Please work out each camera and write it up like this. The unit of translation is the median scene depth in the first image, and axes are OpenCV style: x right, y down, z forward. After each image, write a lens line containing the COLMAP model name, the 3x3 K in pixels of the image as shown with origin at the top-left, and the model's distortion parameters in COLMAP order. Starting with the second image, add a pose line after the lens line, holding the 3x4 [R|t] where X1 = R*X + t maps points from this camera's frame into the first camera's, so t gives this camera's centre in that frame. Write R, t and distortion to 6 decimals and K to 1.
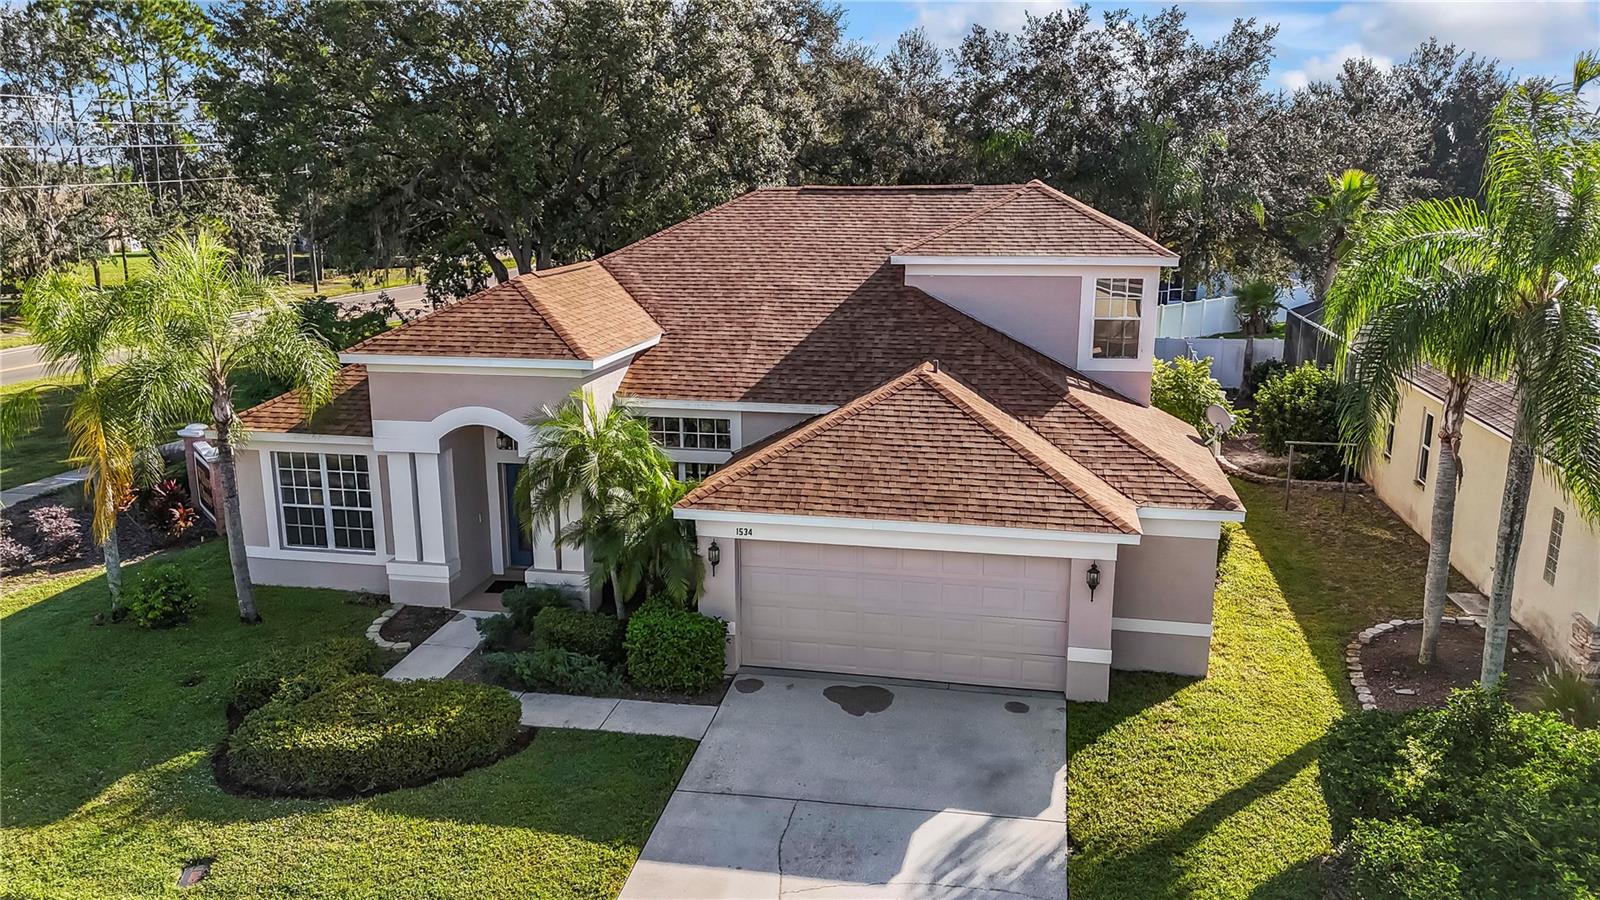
lens RADIAL K [[1182.2, 0, 797.1], [0, 1182.2, 457.8], [0, 0, 1]] dist [0.075319, -0.070793]
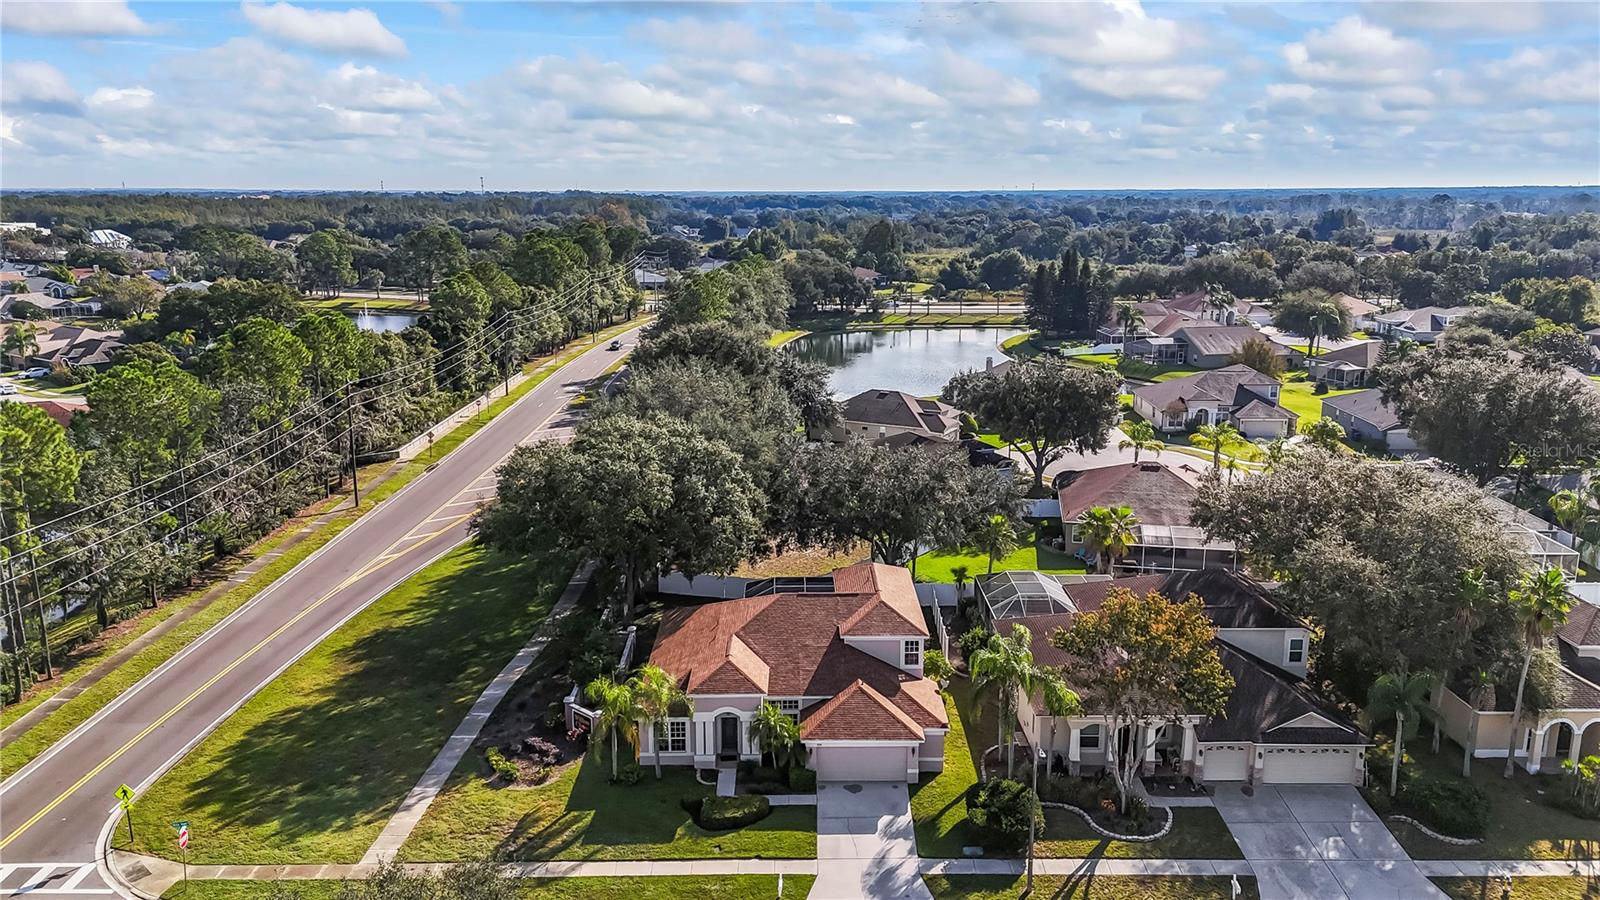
lens RADIAL K [[1182.2, 0, 801.6], [0, 1182.2, 458.1], [0, 0, 1]] dist [0.075319, -0.070793]
pose [[0.978660, -0.044352, 0.200642, -0.783201], [0.046072, 0.998930, -0.003905, -0.796465], [-0.200254, 0.013066, 0.979657, -2.540522]]
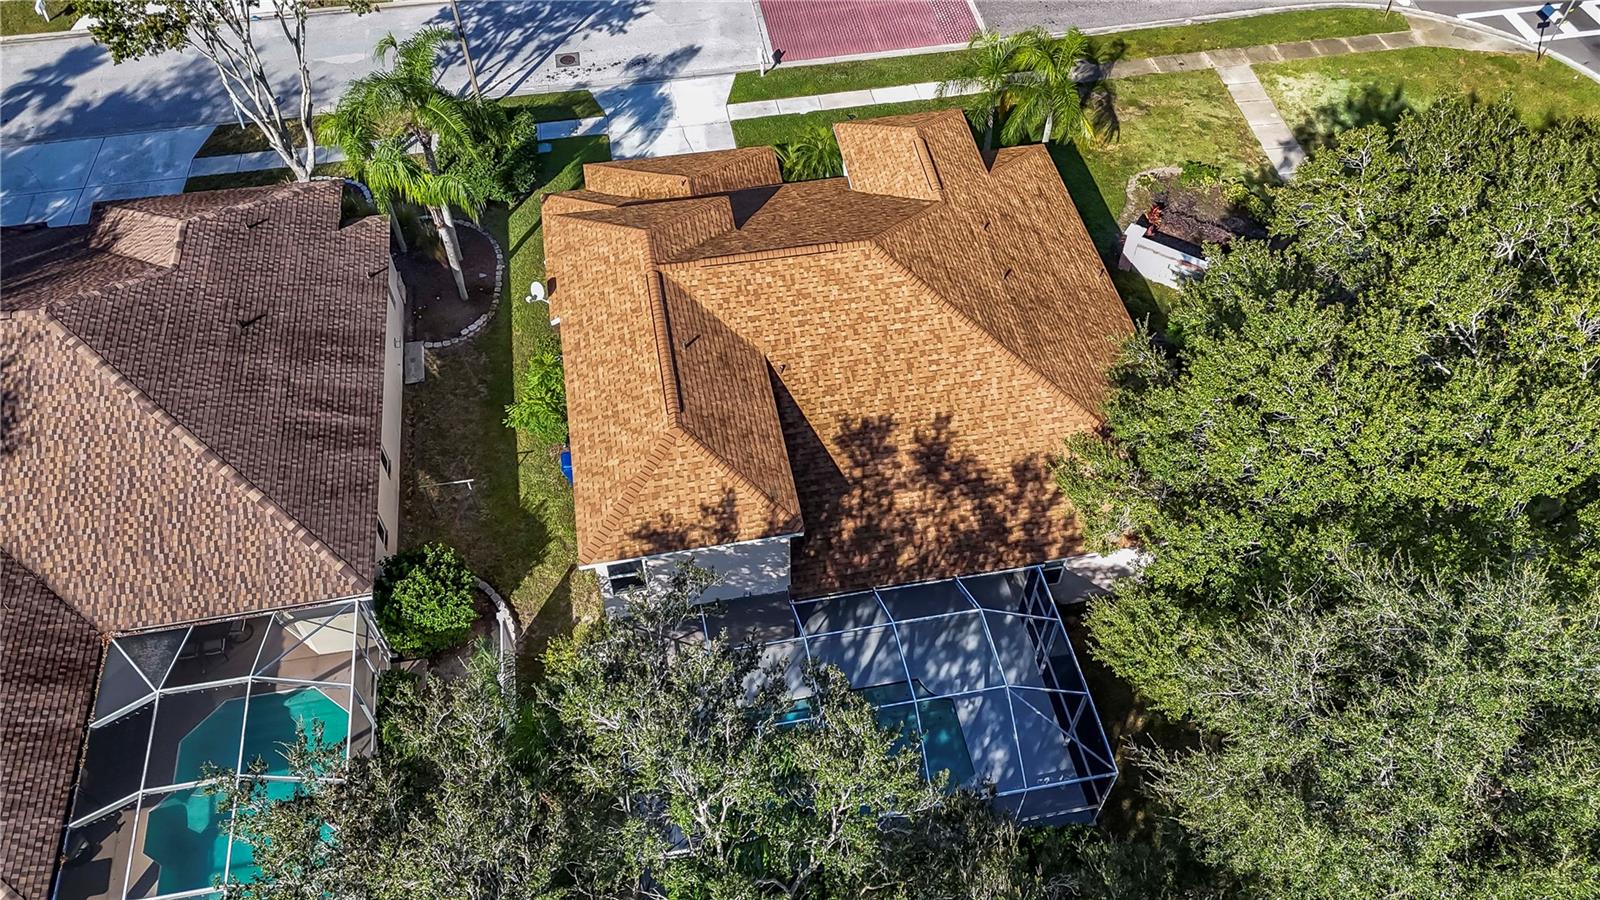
lens RADIAL K [[1182.2, 0, 792.9], [0, 1182.2, 436.4], [0, 0, 1]] dist [0.075319, -0.070793]
pose [[-0.932543, 0.276888, -0.231725, 0.571627], [-0.086275, 0.452318, 0.887674, -1.812427], [0.350599, 0.847786, -0.397918, 2.445517]]
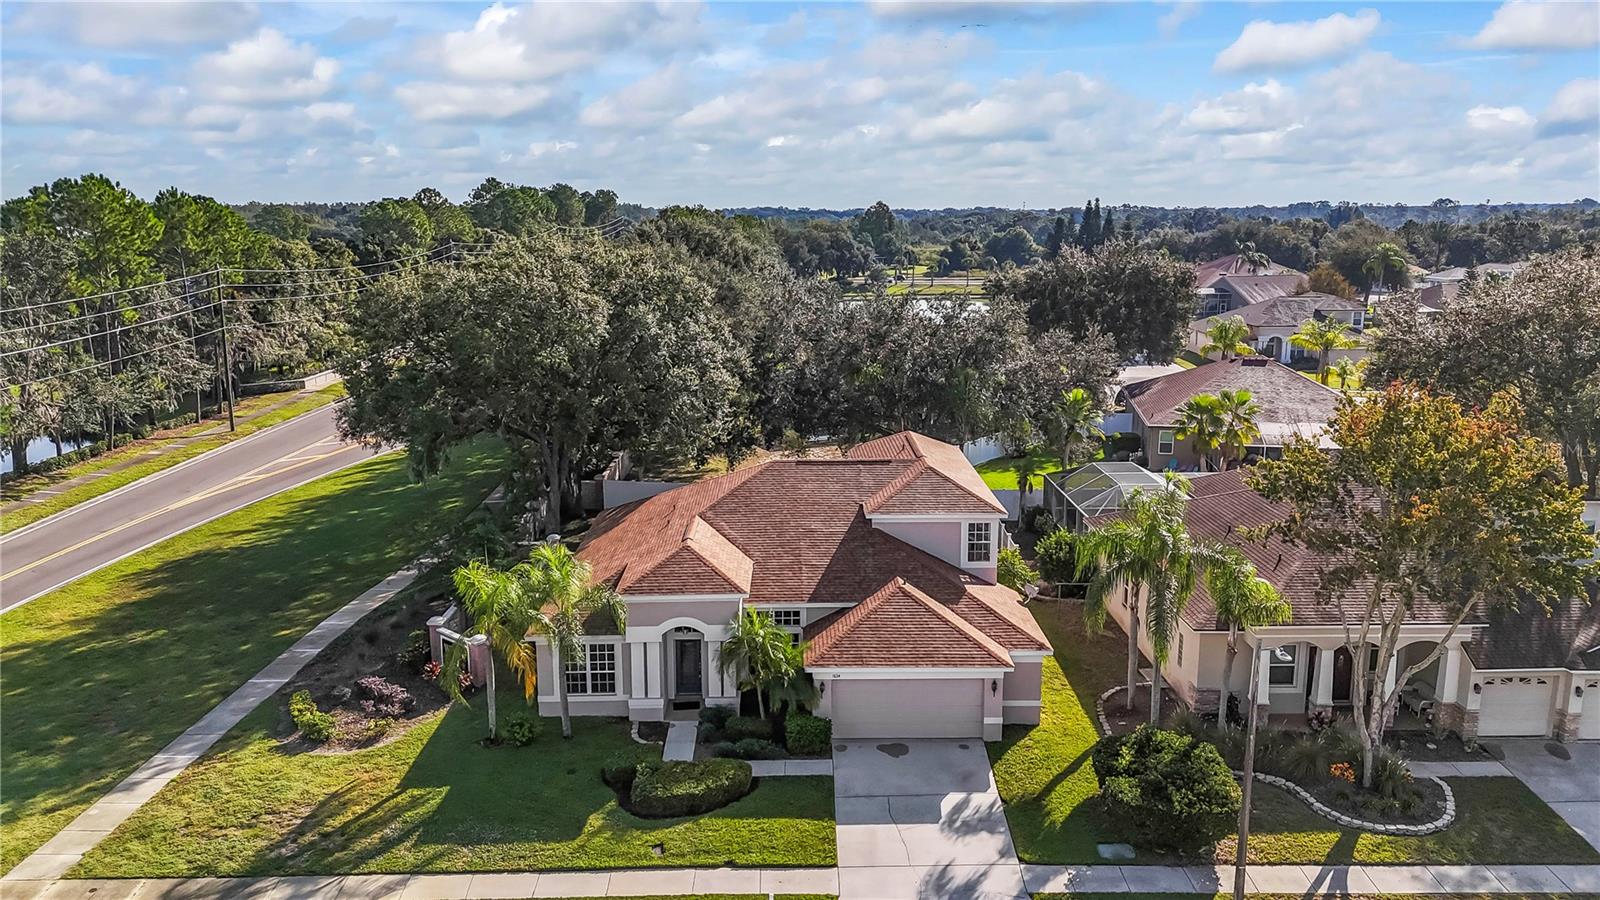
lens RADIAL K [[1182.2, 0, 803.1], [0, 1182.2, 461.9], [0, 0, 1]] dist [0.075319, -0.070793]
pose [[0.976819, -0.043892, 0.209519, -0.535604], [0.048757, 0.998647, -0.018105, -0.288329], [-0.208441, 0.027901, 0.977637, -1.096131]]
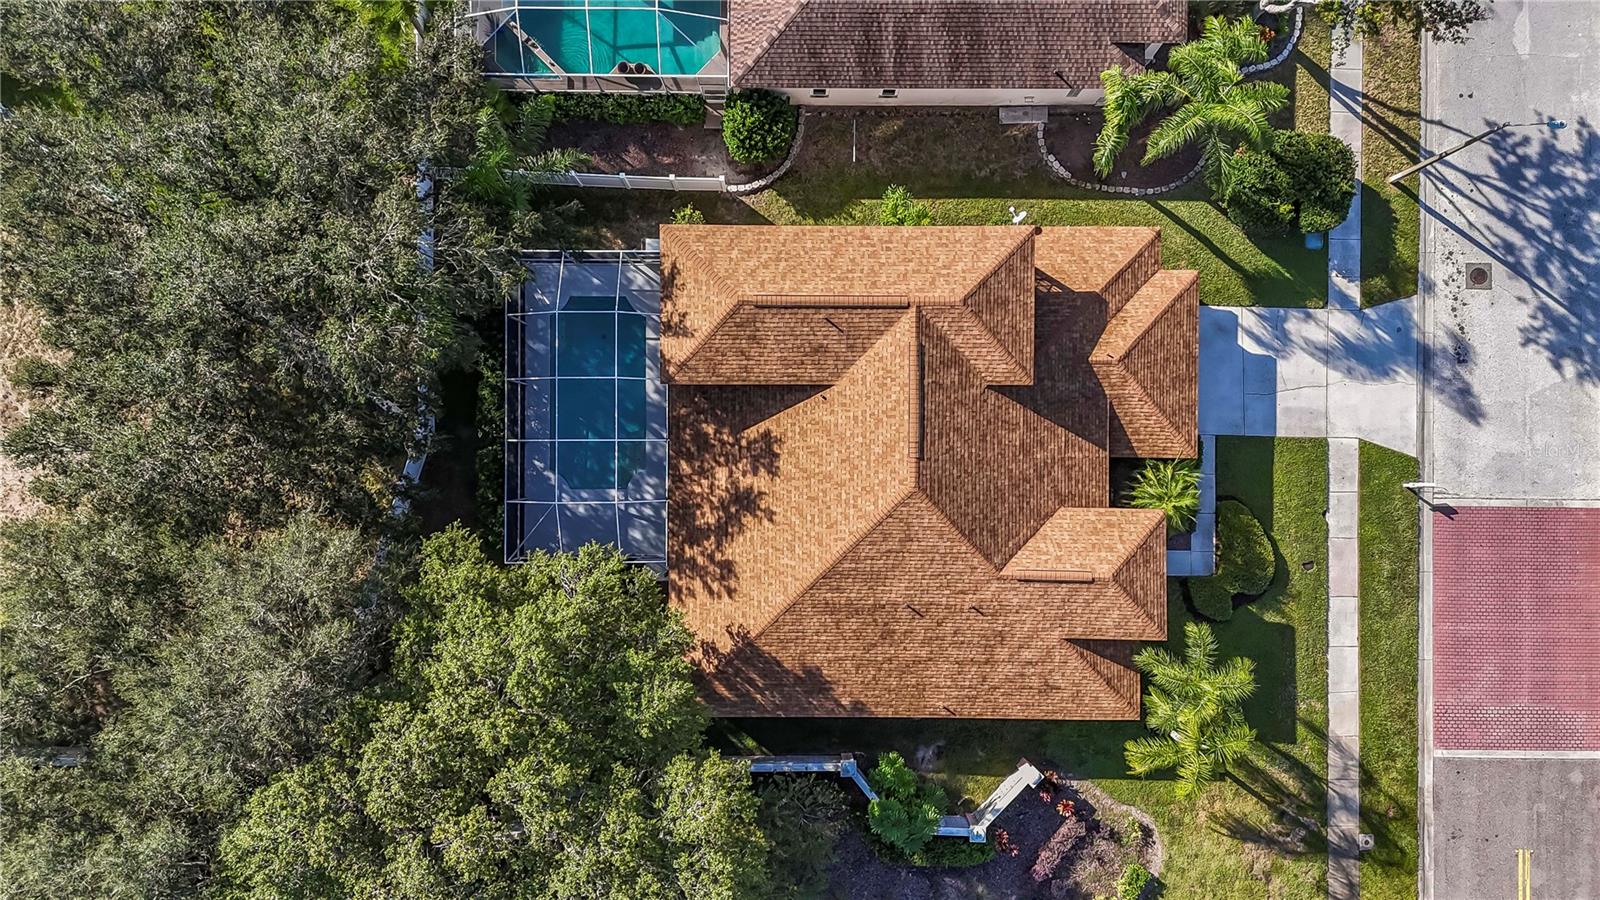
lens RADIAL K [[1182.2, 0, 800.2], [0, 1182.2, 440.2], [0, 0, 1]] dist [0.075319, -0.070793]
pose [[-0.186016, -0.982547, 0.000374, 0.077292], [0.210726, -0.039523, 0.976746, -2.471924], [-0.959684, 0.181769, 0.214400, 1.232067]]
